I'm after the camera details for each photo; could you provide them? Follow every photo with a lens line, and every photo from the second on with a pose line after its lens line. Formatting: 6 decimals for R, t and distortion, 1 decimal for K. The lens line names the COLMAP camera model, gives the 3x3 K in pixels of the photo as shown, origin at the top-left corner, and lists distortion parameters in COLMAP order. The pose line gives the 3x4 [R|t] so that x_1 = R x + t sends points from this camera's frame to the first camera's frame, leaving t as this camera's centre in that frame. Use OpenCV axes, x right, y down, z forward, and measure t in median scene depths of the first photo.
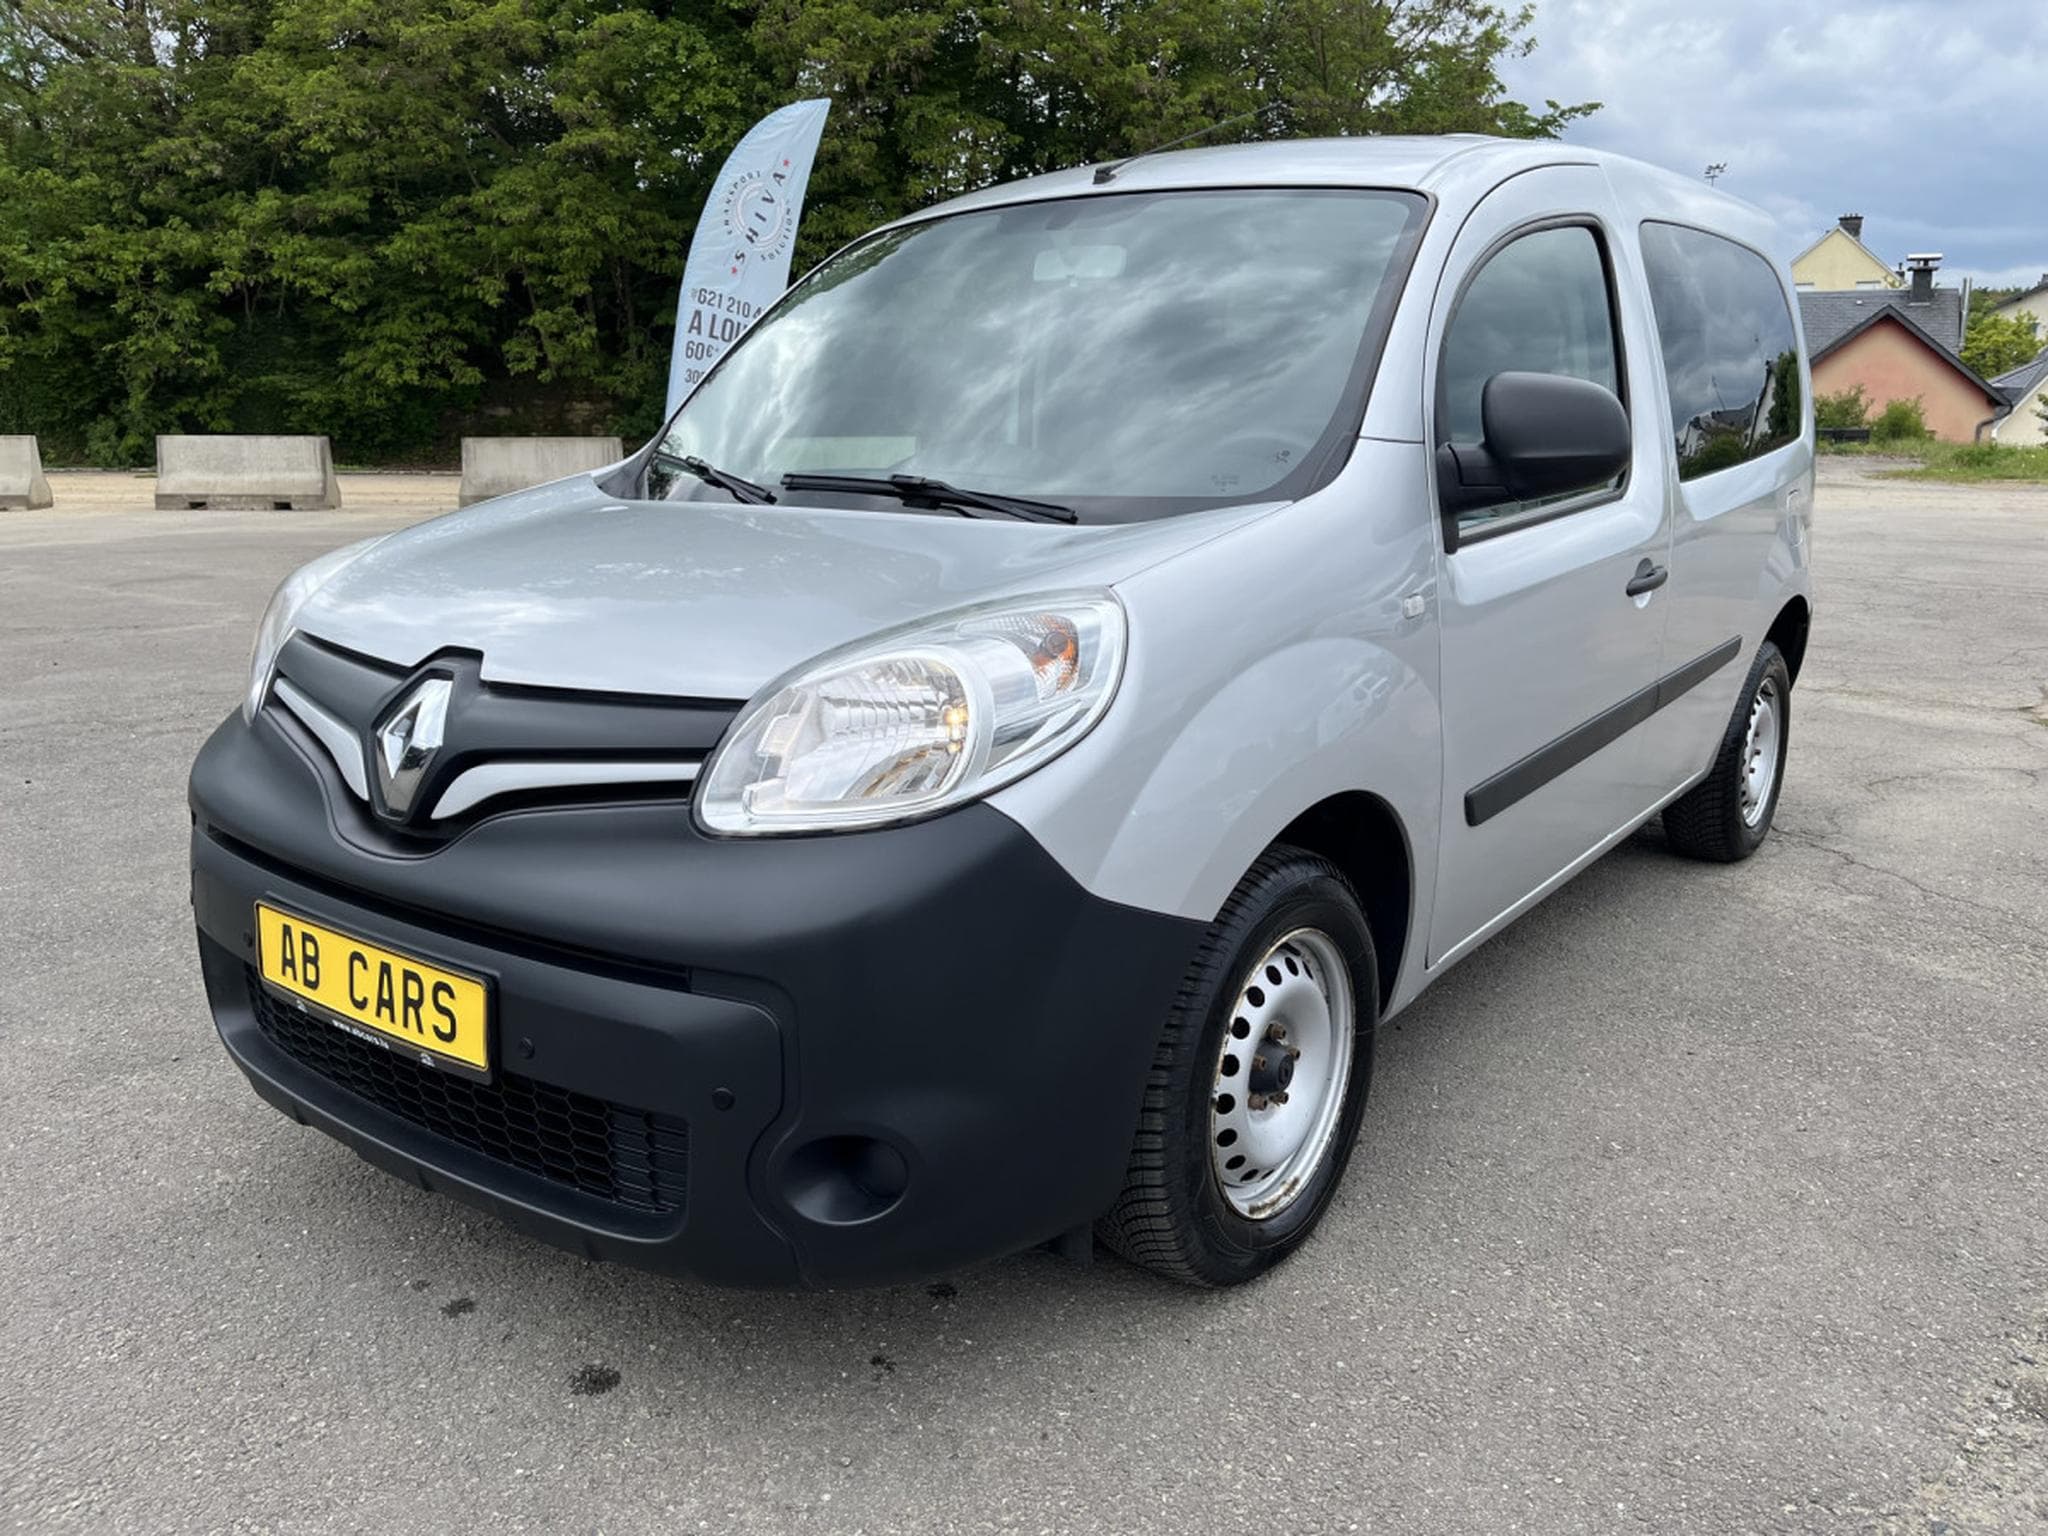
lens RADIAL K [[1566.3, 0, 1028.6], [0, 1566.3, 780.3], [0, 0, 1]] dist [0.044182, -0.074312]
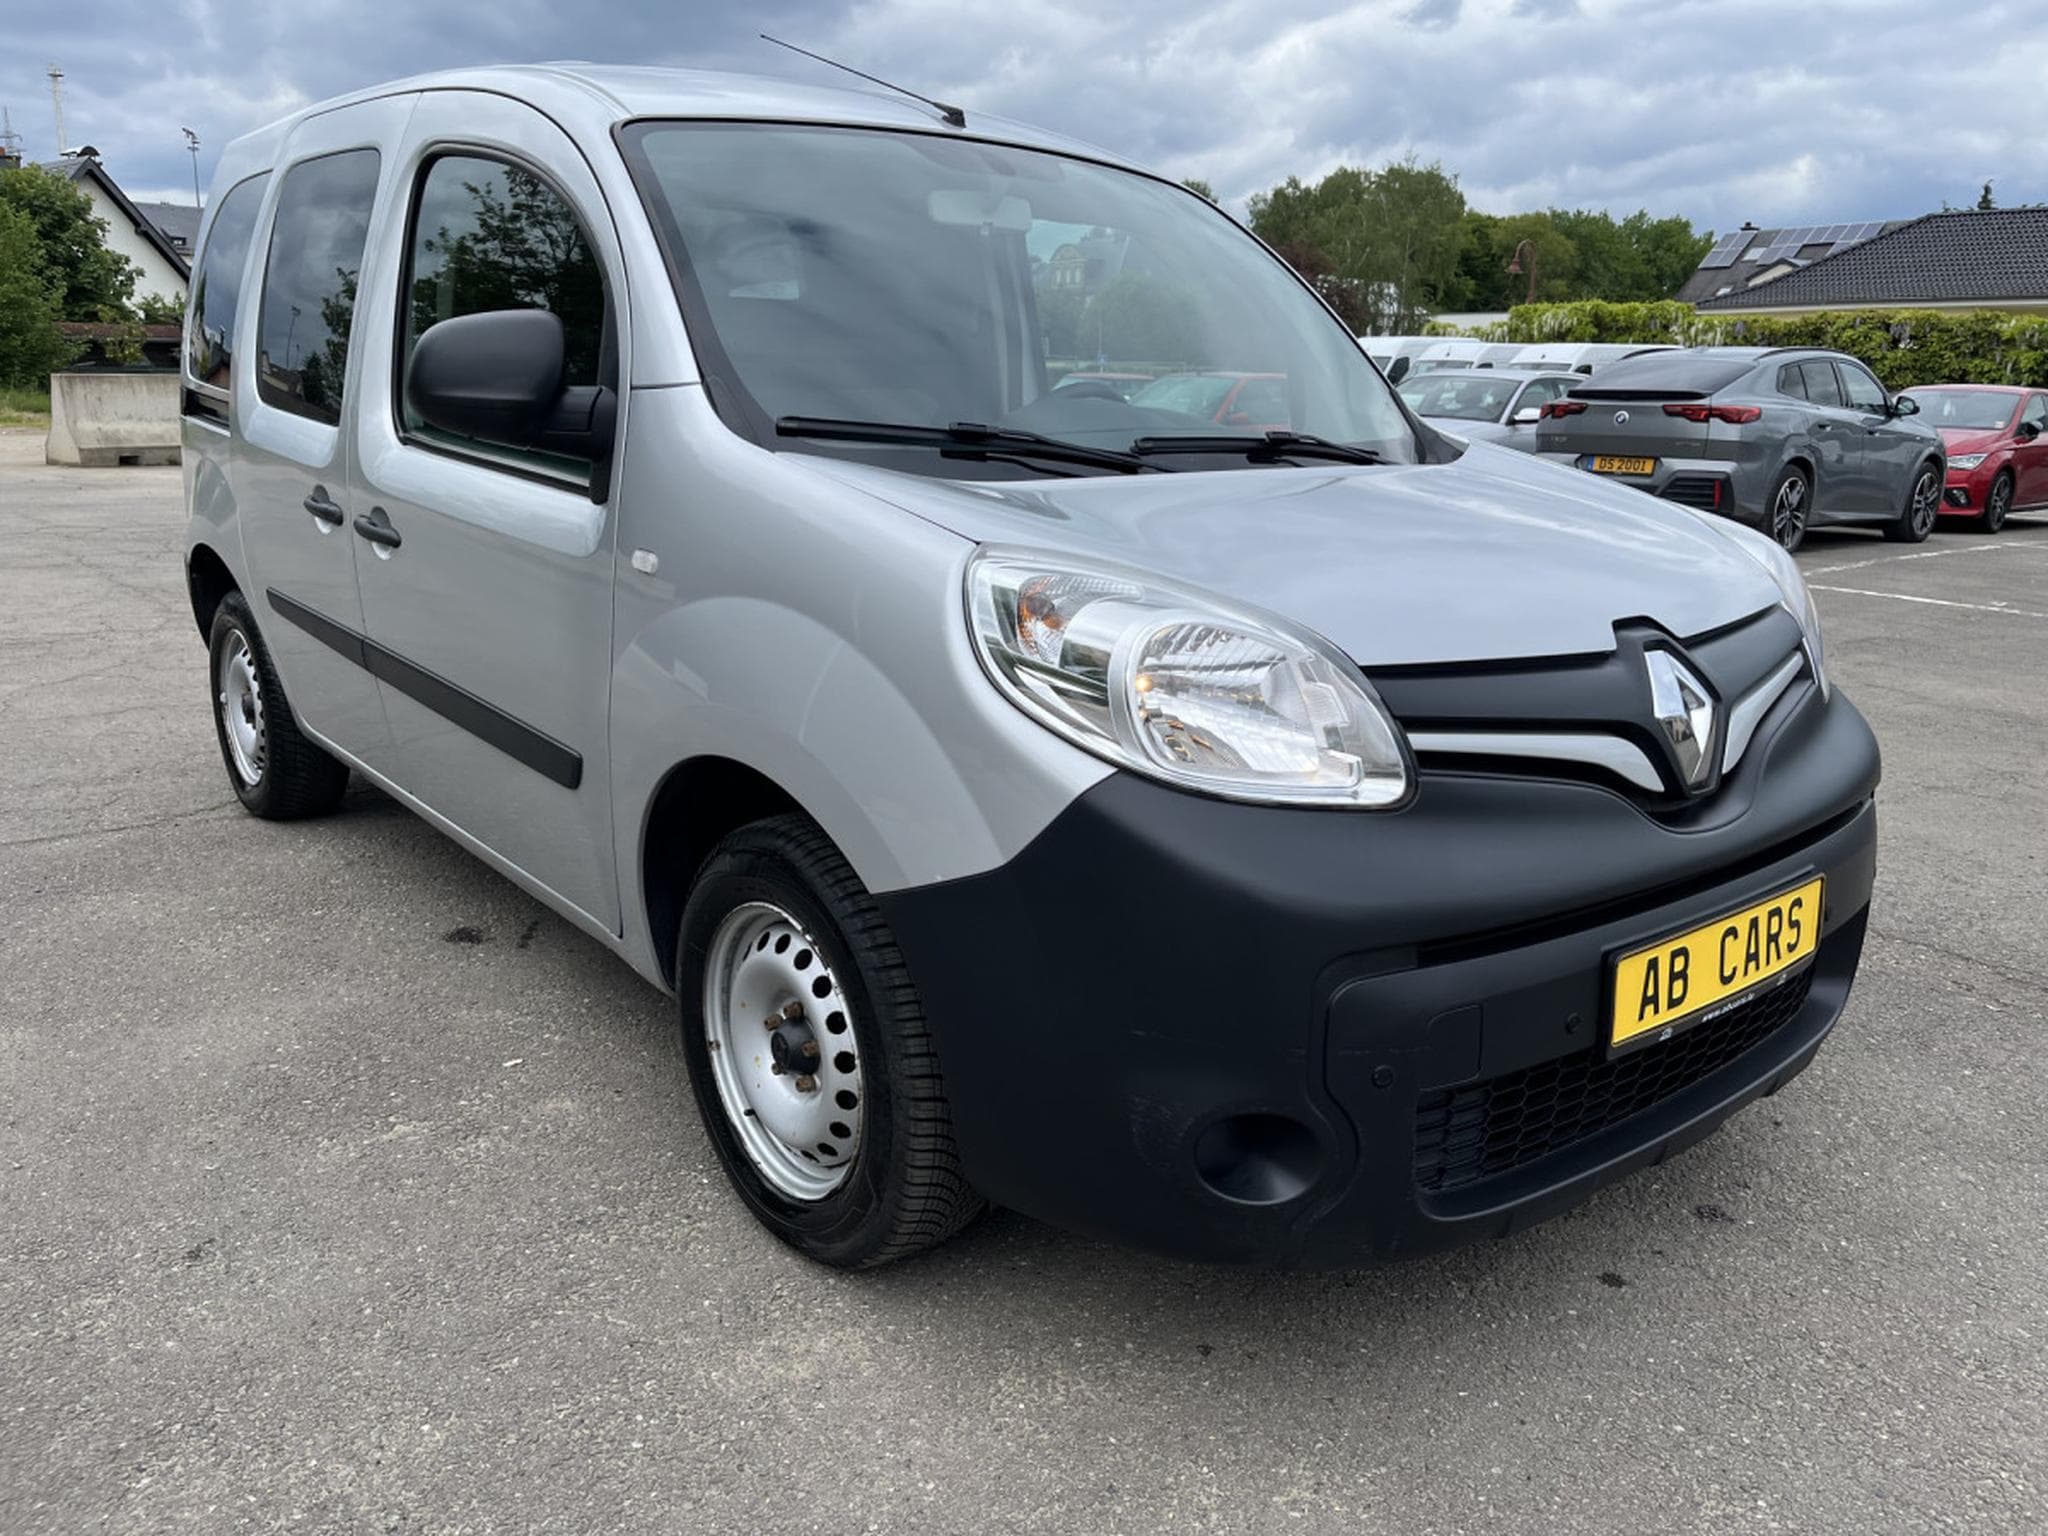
lens RADIAL K [[1566.3, 0, 1027.0], [0, 1566.3, 786.8], [0, 0, 1]] dist [0.044182, -0.074312]
pose [[0.223429, -0.248164, 0.942600, -1.386904], [0.205843, 0.957249, 0.203229, -0.258878], [-0.952737, 0.148621, 0.264960, 1.105307]]
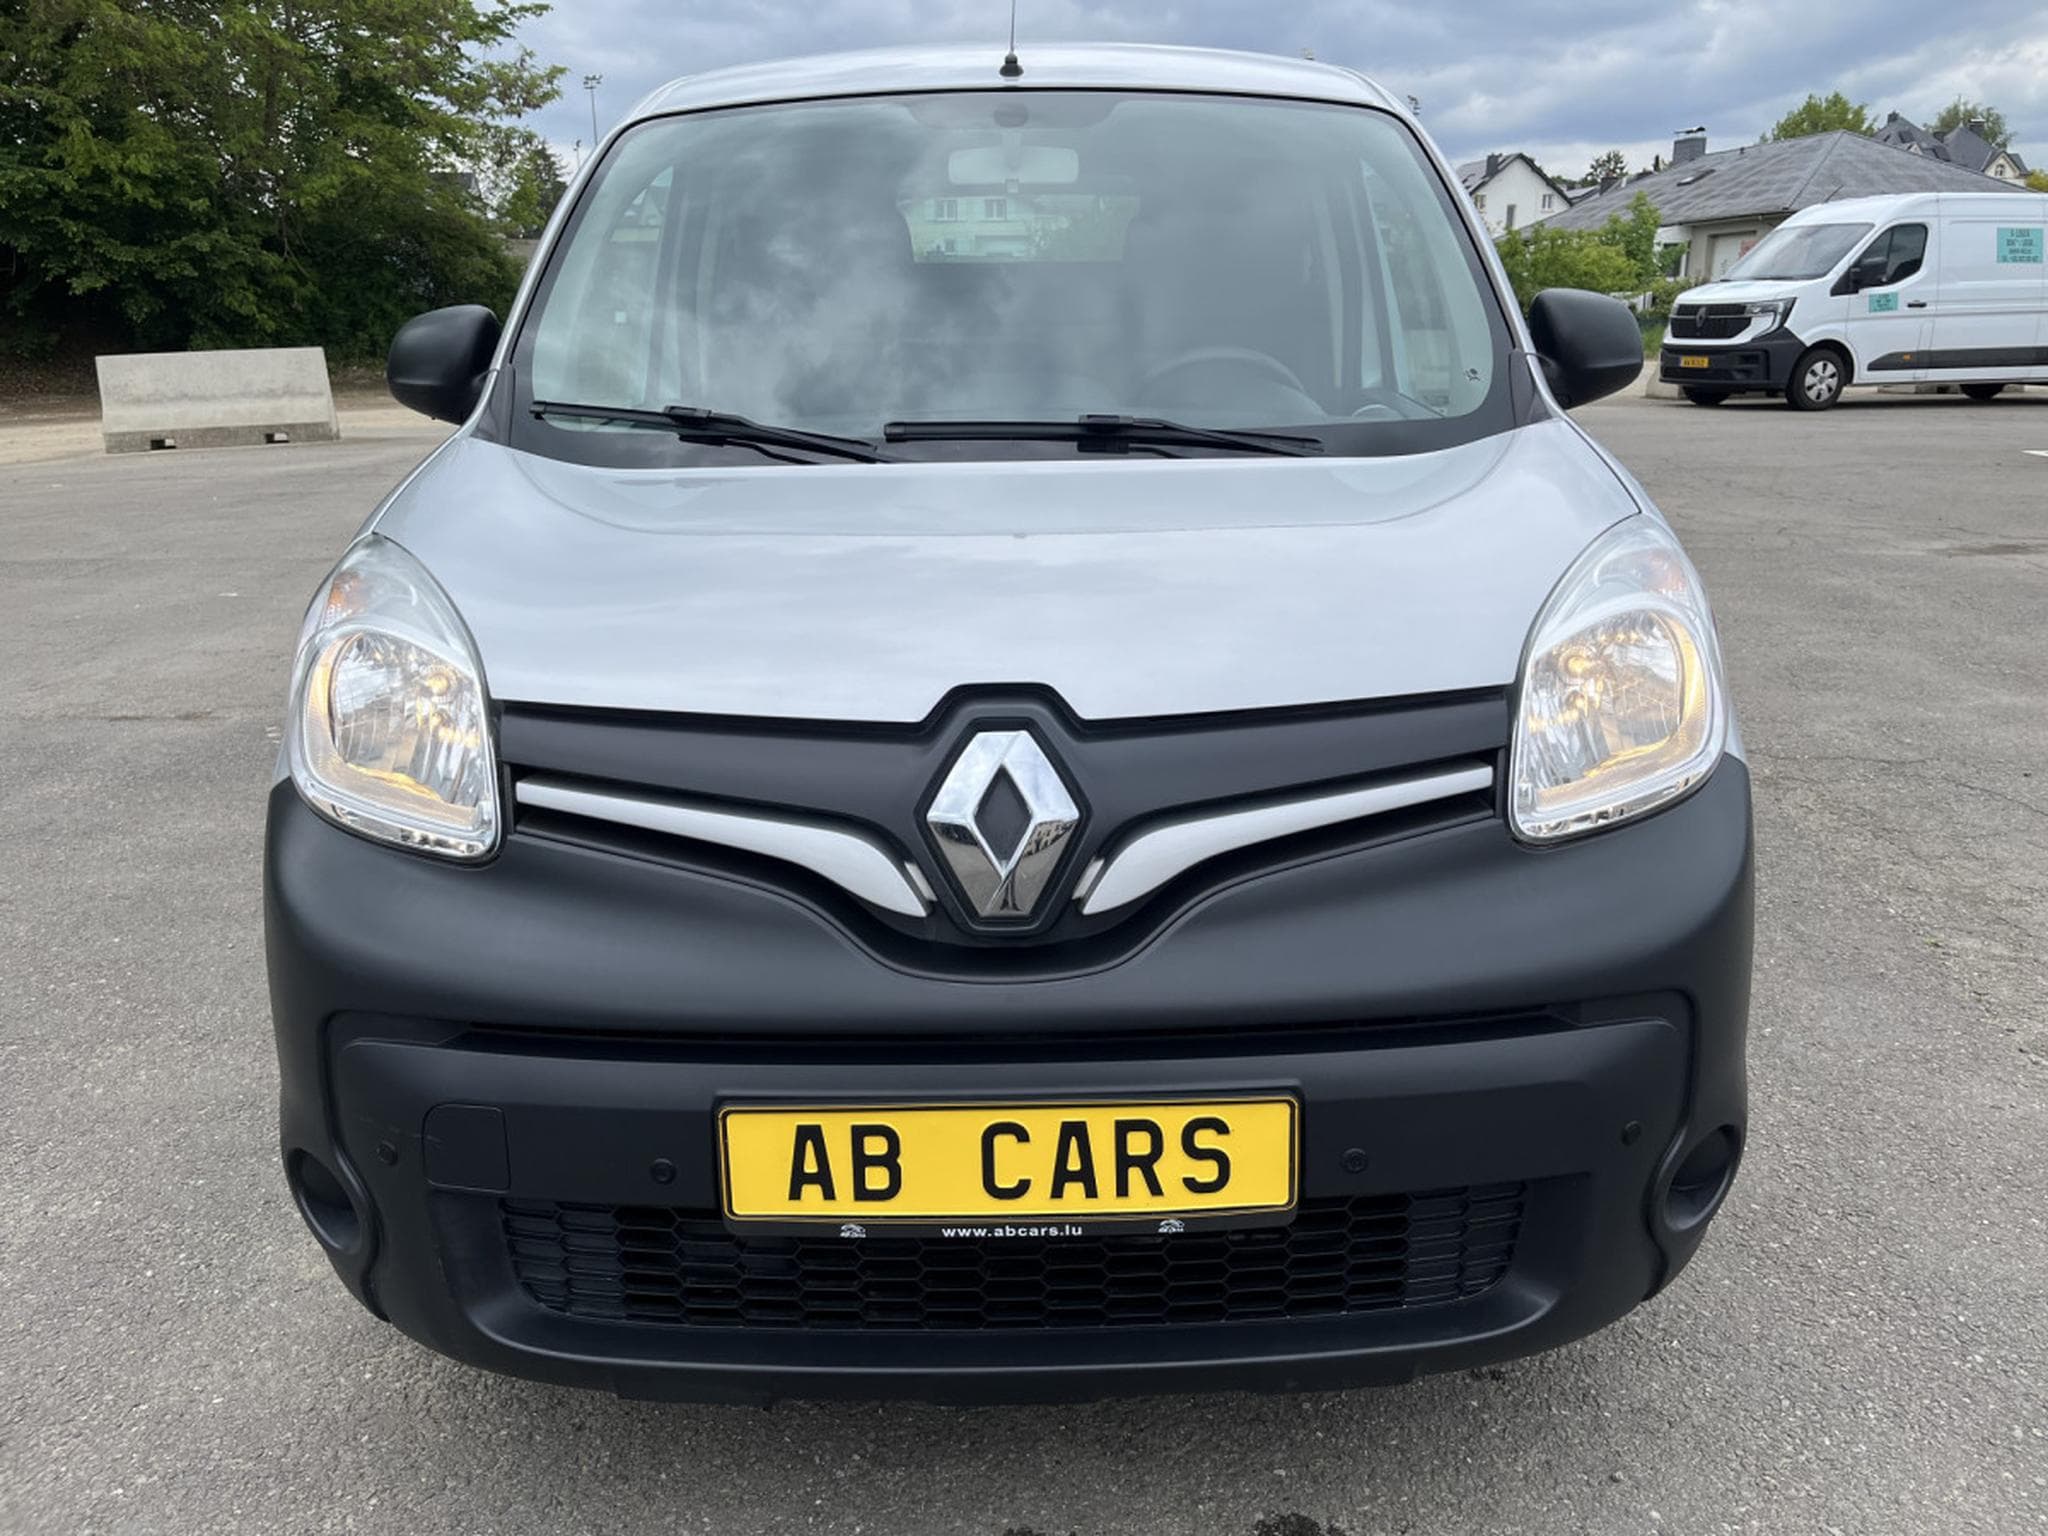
lens RADIAL K [[1566.3, 0, 1034.1], [0, 1566.3, 752.1], [0, 0, 1]] dist [0.044182, -0.074312]
pose [[0.793264, -0.179372, 0.581858, -0.772905], [0.156594, 0.983579, 0.089723, -0.114917], [-0.588397, 0.019941, 0.808326, 0.396037]]
